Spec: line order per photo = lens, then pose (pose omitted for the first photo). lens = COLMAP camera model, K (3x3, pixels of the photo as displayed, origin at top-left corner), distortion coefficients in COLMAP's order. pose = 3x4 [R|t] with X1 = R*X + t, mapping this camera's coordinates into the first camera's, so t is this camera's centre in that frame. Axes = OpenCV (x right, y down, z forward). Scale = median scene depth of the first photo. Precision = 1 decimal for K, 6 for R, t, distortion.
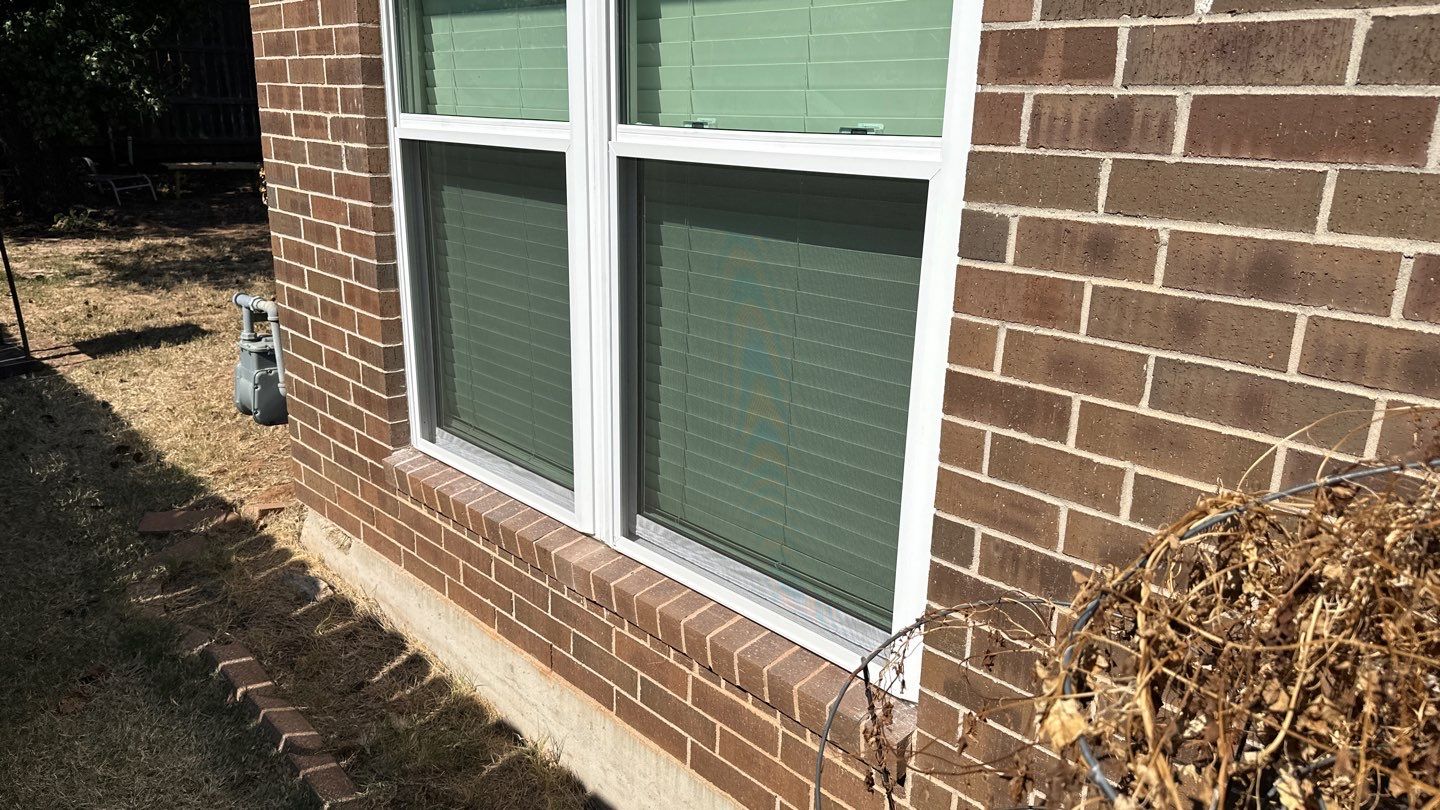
lens RADIAL K [[1015.2, 0, 711.3], [0, 1015.2, 408.5], [0, 0, 1]] dist [0.051746, -0.077564]
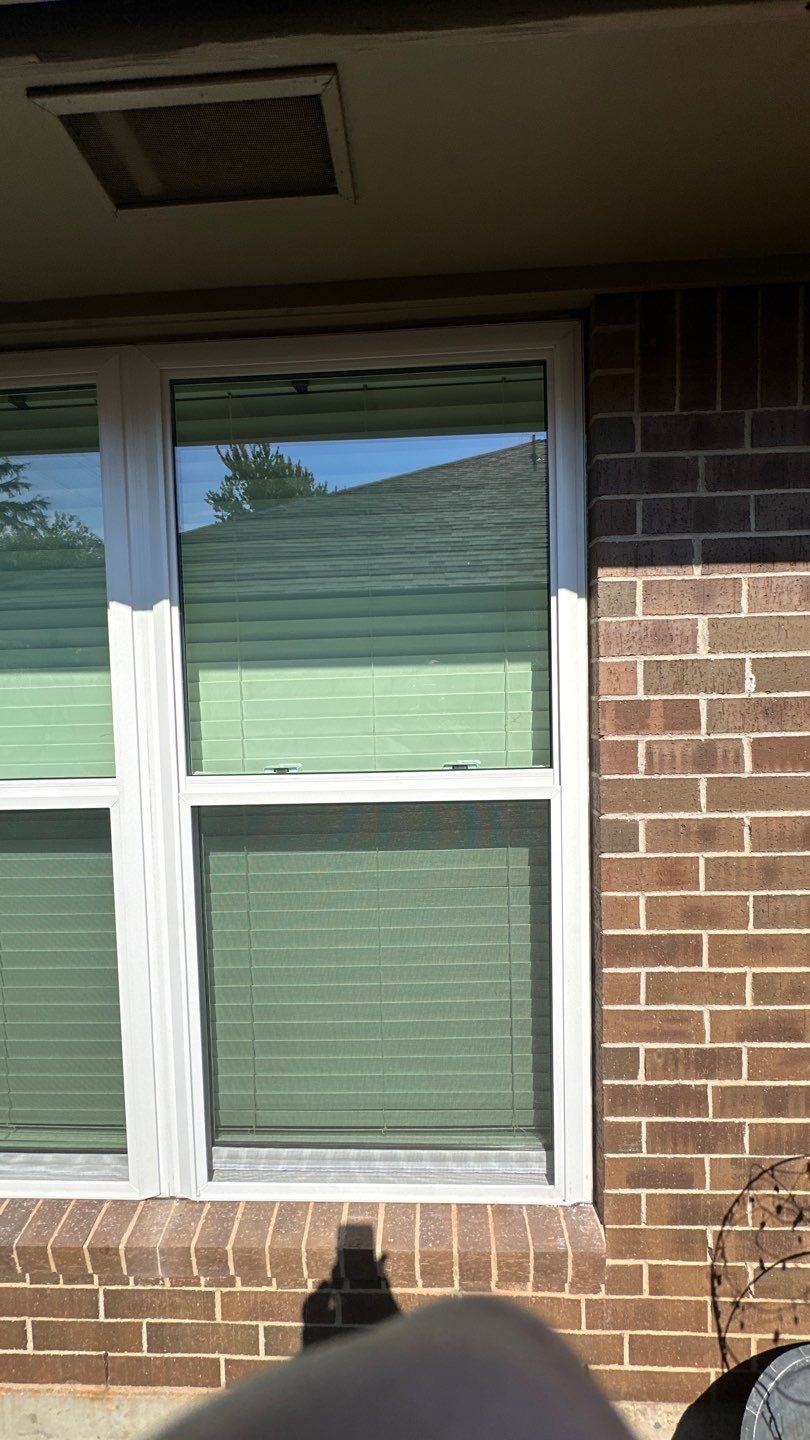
lens RADIAL K [[585.5, 0, 418.3], [0, 585.5, 719.2], [0, 0, 1]] dist [-0.002842, 0.000191]
pose [[0.709221, -0.070461, 0.701456, -0.475352], [0.238023, 0.960499, -0.144176, -0.265280], [-0.663589, 0.269215, 0.697978, 0.555074]]
